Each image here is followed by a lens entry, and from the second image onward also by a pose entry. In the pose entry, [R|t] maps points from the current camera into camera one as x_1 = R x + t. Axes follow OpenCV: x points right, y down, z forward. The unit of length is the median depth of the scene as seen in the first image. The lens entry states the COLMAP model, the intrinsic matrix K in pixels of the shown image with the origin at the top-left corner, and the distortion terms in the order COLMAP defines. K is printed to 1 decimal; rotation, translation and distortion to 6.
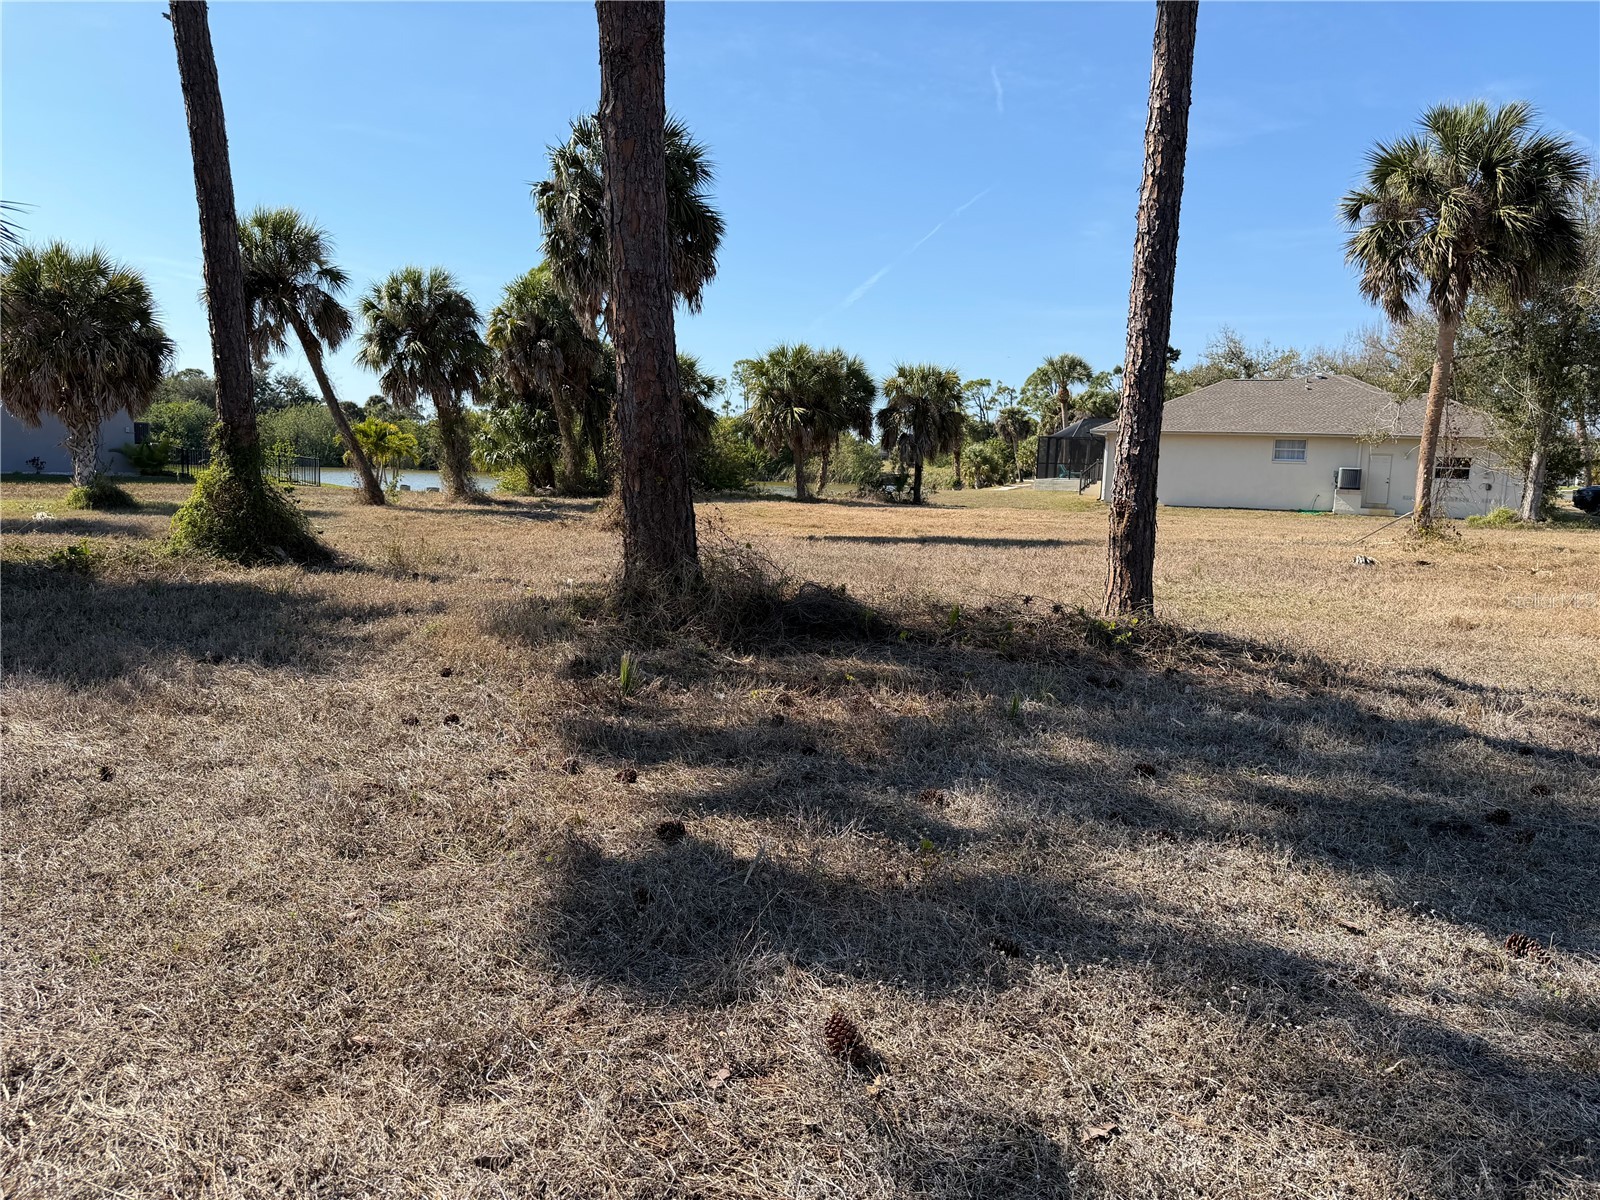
lens RADIAL K [[1119.7, 0, 792.7], [0, 1119.7, 603.4], [0, 0, 1]] dist [0.094198, -0.082883]
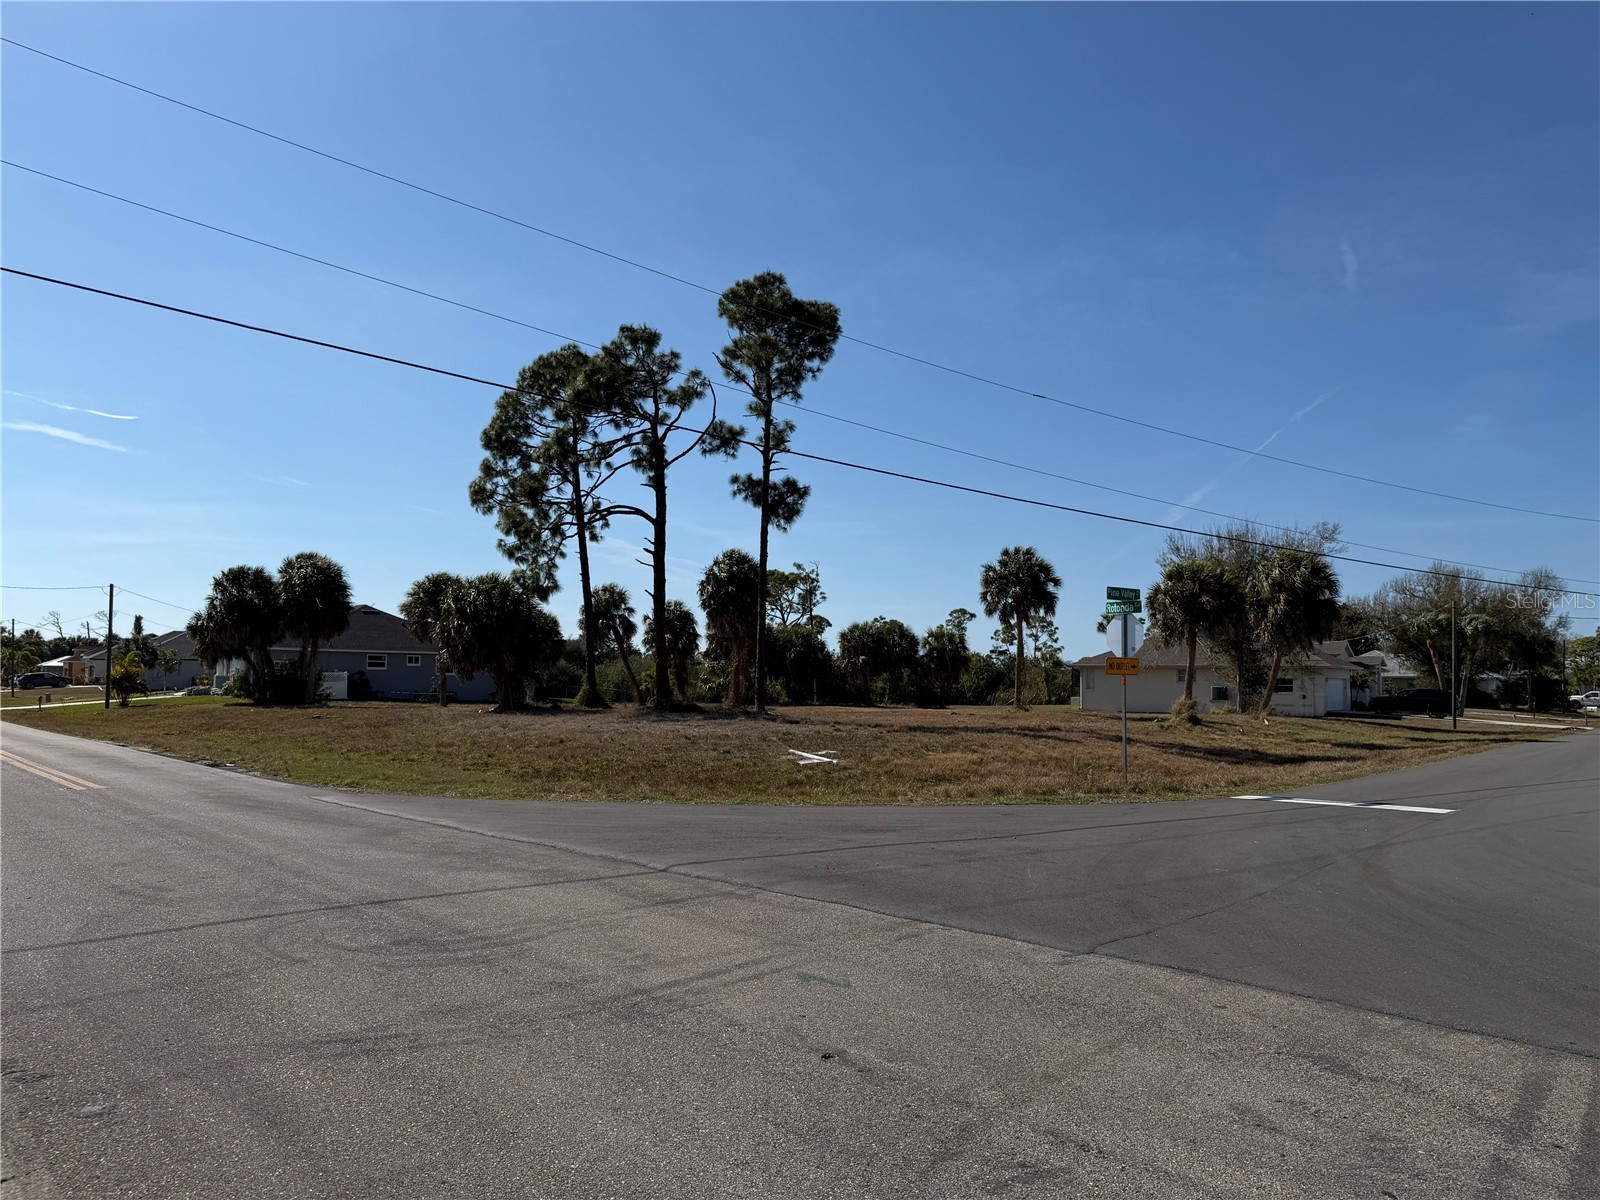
lens RADIAL K [[1119.7, 0, 792.7], [0, 1119.7, 603.4], [0, 0, 1]] dist [0.094198, -0.082883]
pose [[0.965719, -0.040255, -0.256451, 0.485473], [-0.013992, 0.978395, -0.206269, 0.158126], [0.259214, 0.202787, 0.944291, -1.034426]]
